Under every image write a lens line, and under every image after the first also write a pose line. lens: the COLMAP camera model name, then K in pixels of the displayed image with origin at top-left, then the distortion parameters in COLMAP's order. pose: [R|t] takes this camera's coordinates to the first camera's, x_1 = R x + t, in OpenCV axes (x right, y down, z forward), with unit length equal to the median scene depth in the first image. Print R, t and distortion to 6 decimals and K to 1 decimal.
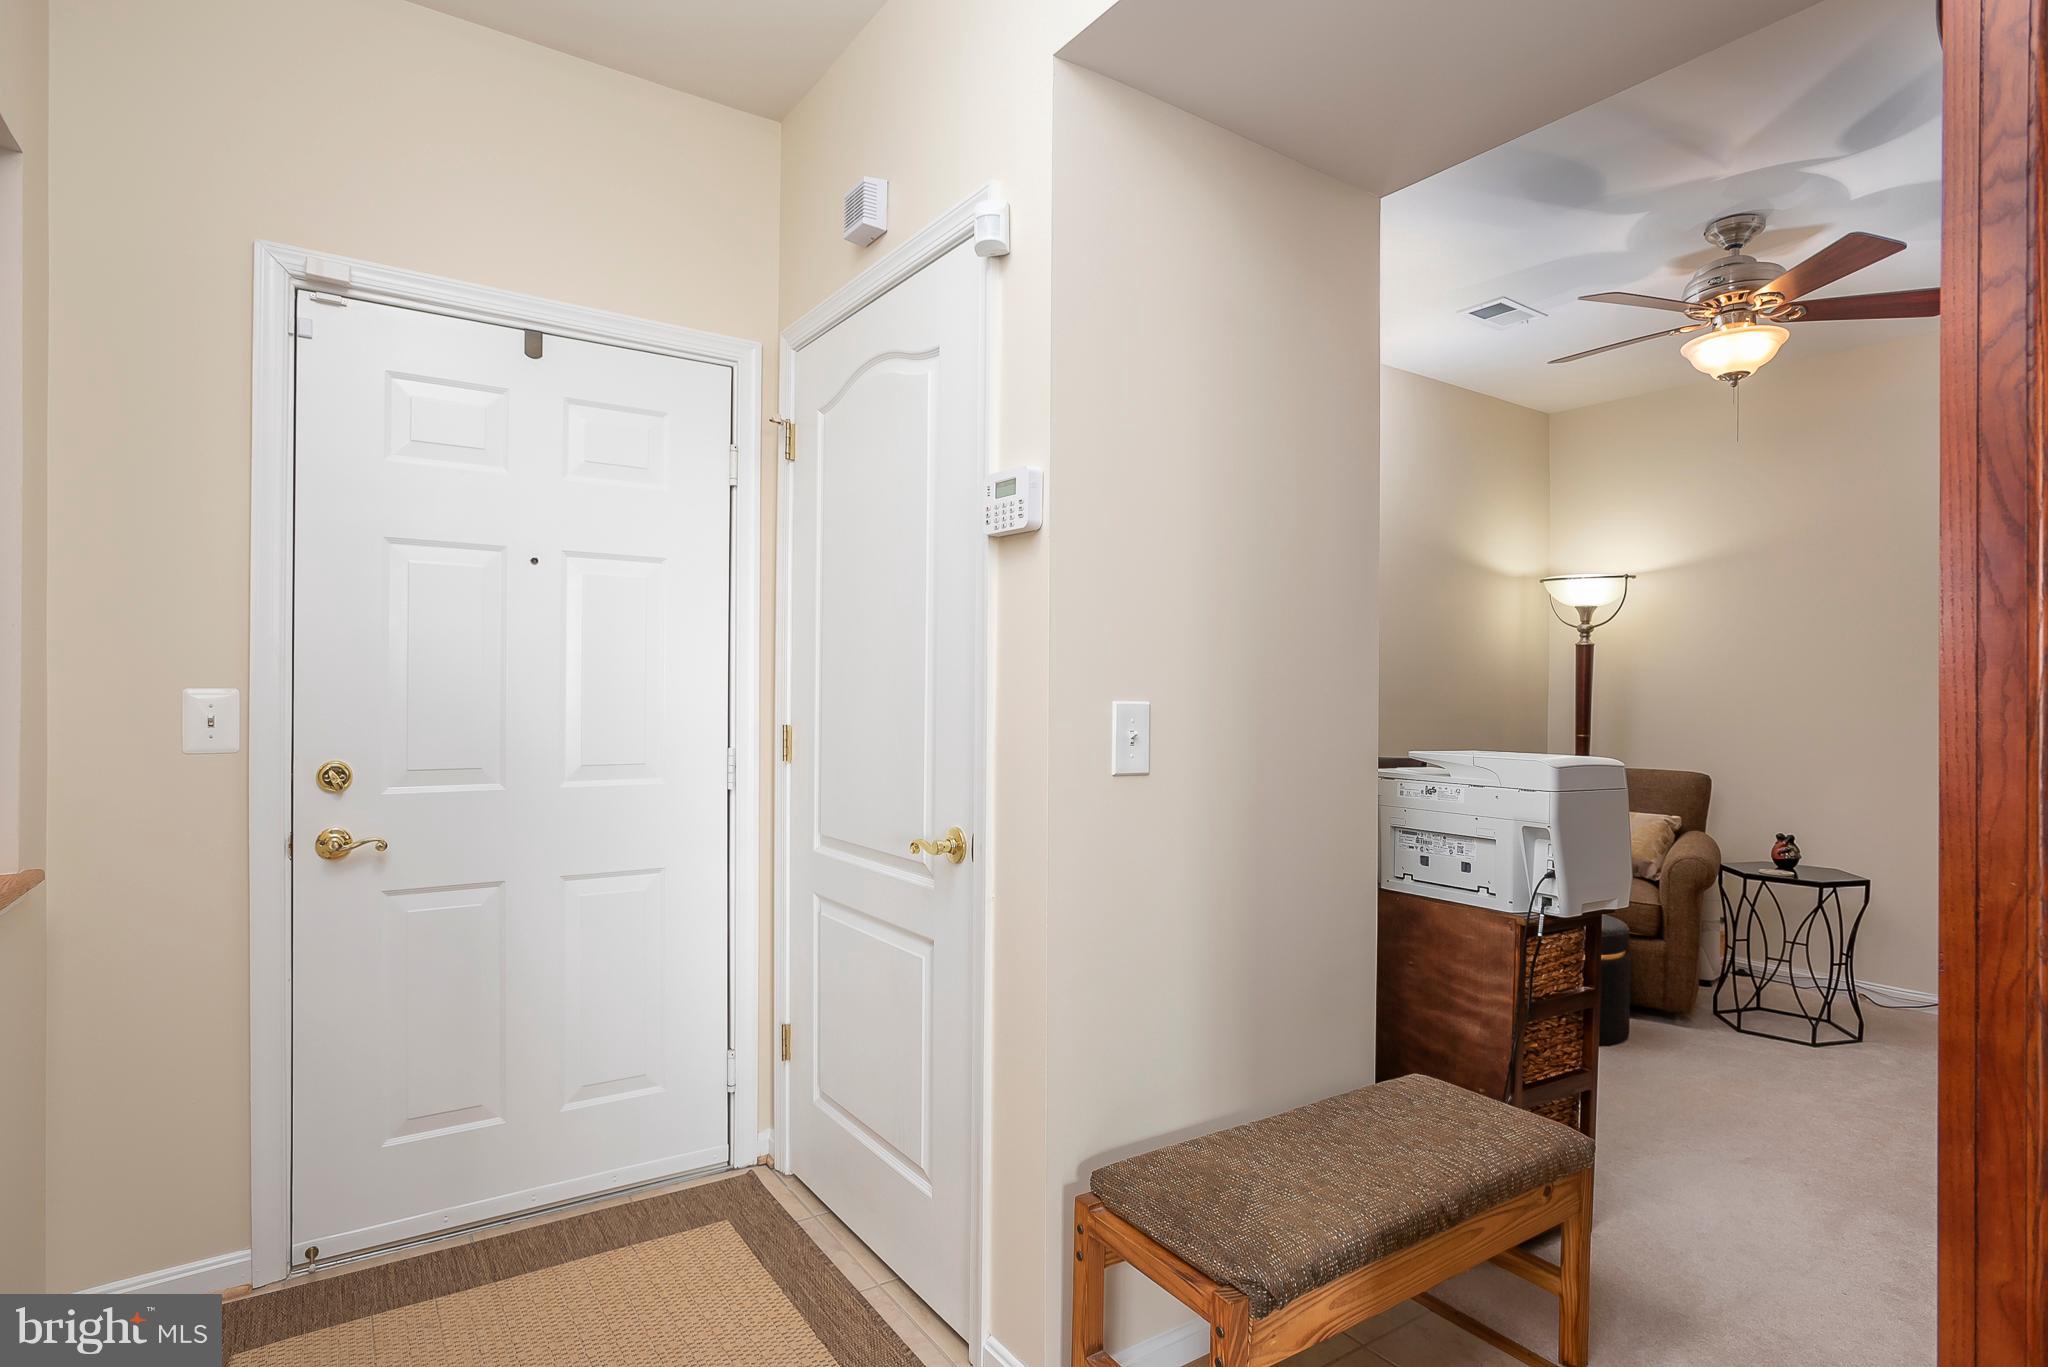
lens RADIAL K [[1049.2, 0, 1026.6], [0, 1049.2, 697.1], [0, 0, 1]] dist [-0.001786, 0.000050]
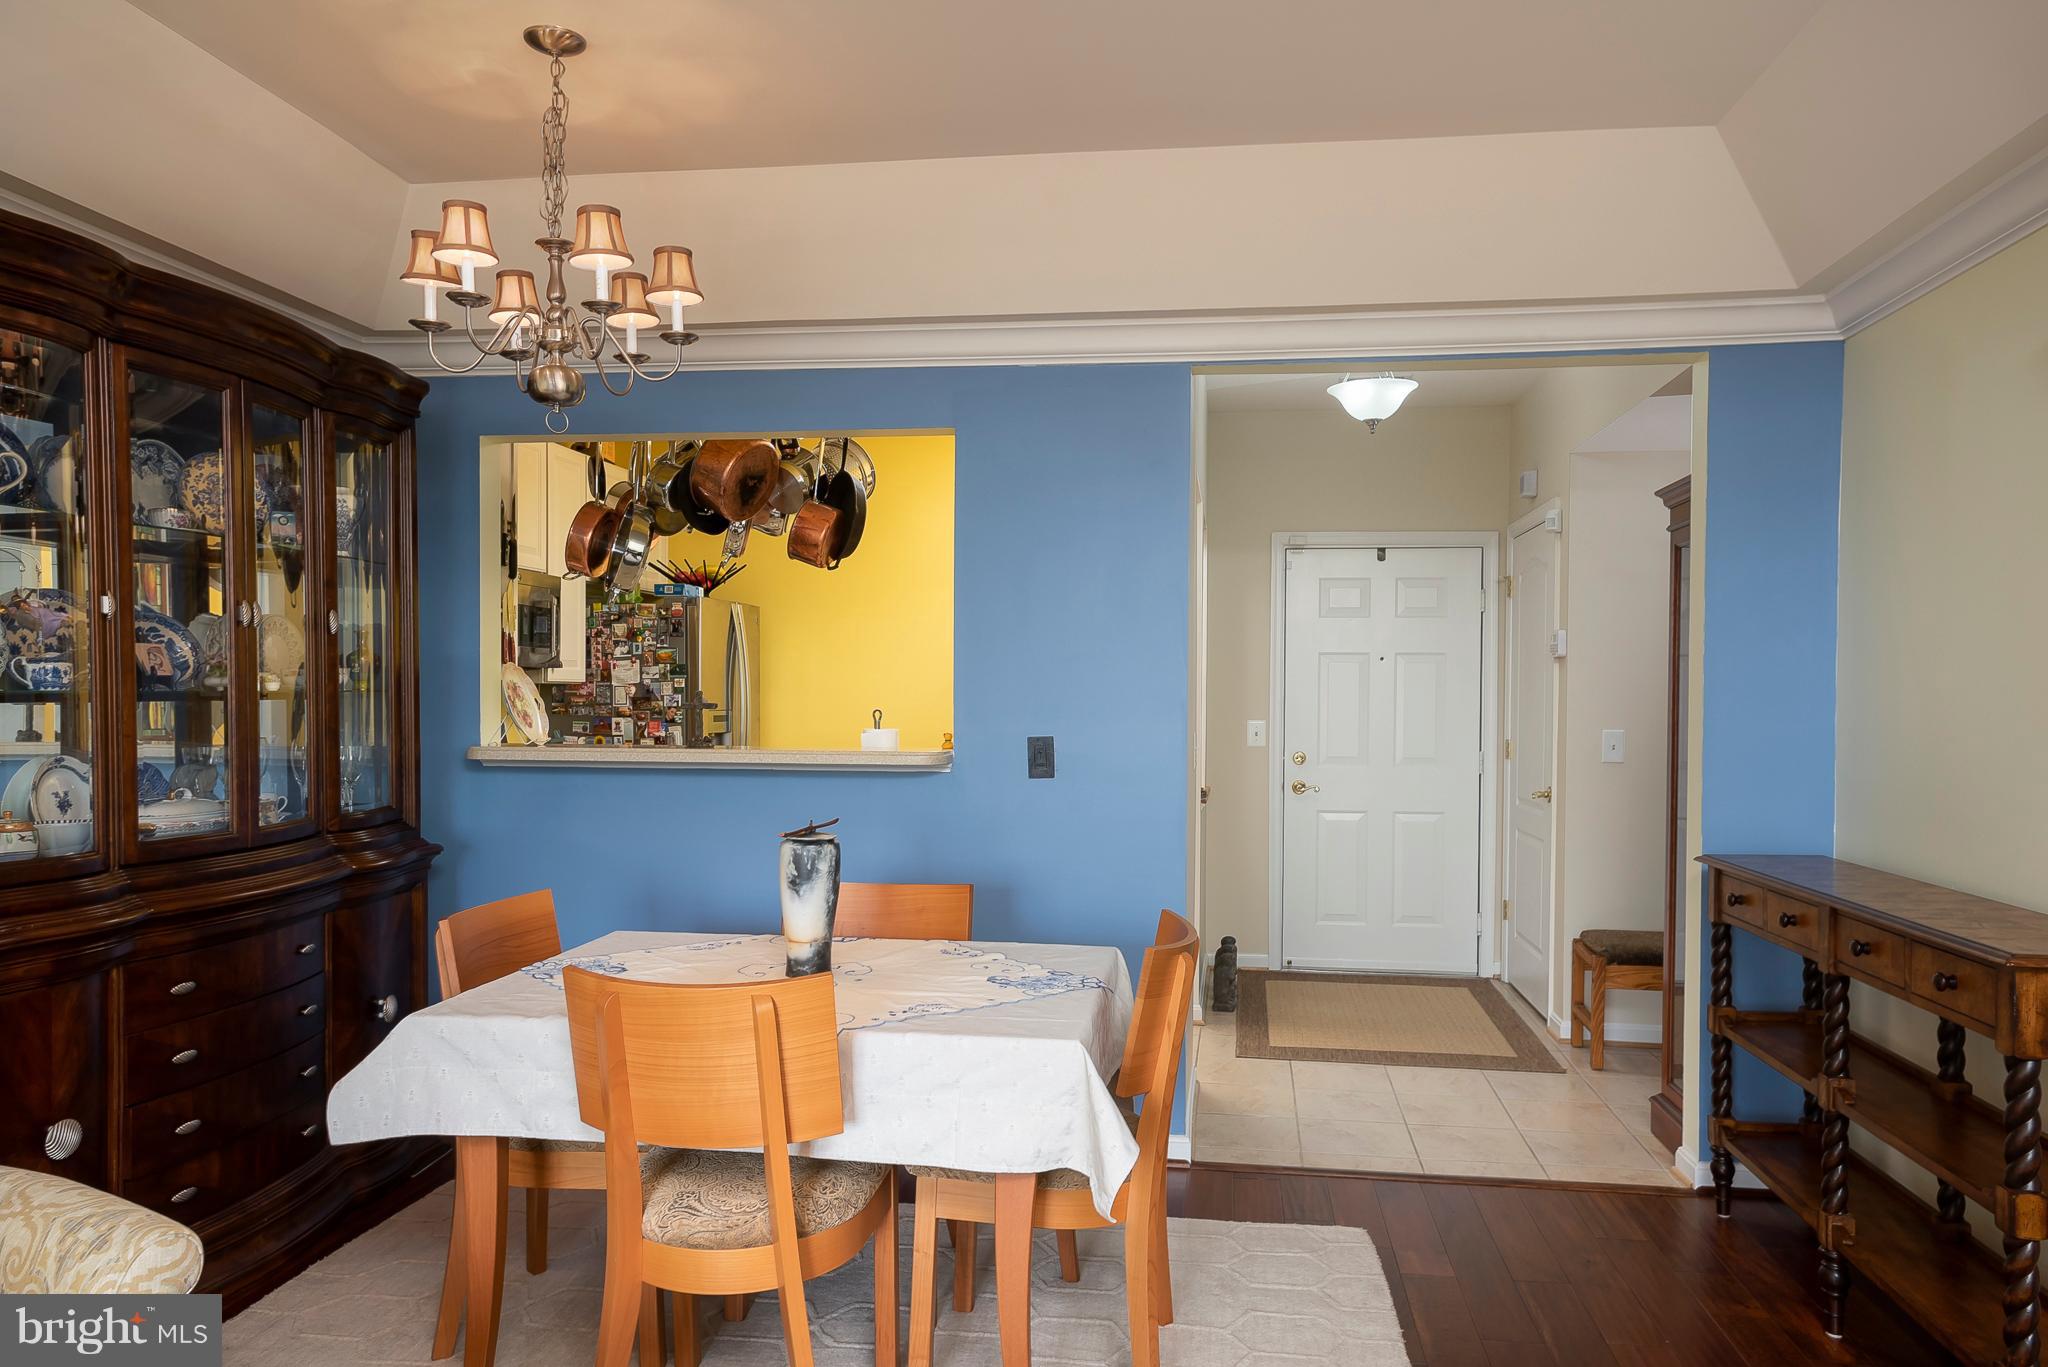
lens RADIAL K [[1480.1, 0, 1022.8], [0, 1480.1, 738.3], [0, 0, 1]] dist [-0.000314, -0.000159]
pose [[0.737215, 0.015237, -0.675486, 1.102798], [-0.001891, 0.999788, 0.020488, -0.034088], [0.675655, -0.013827, 0.737088, -1.829448]]
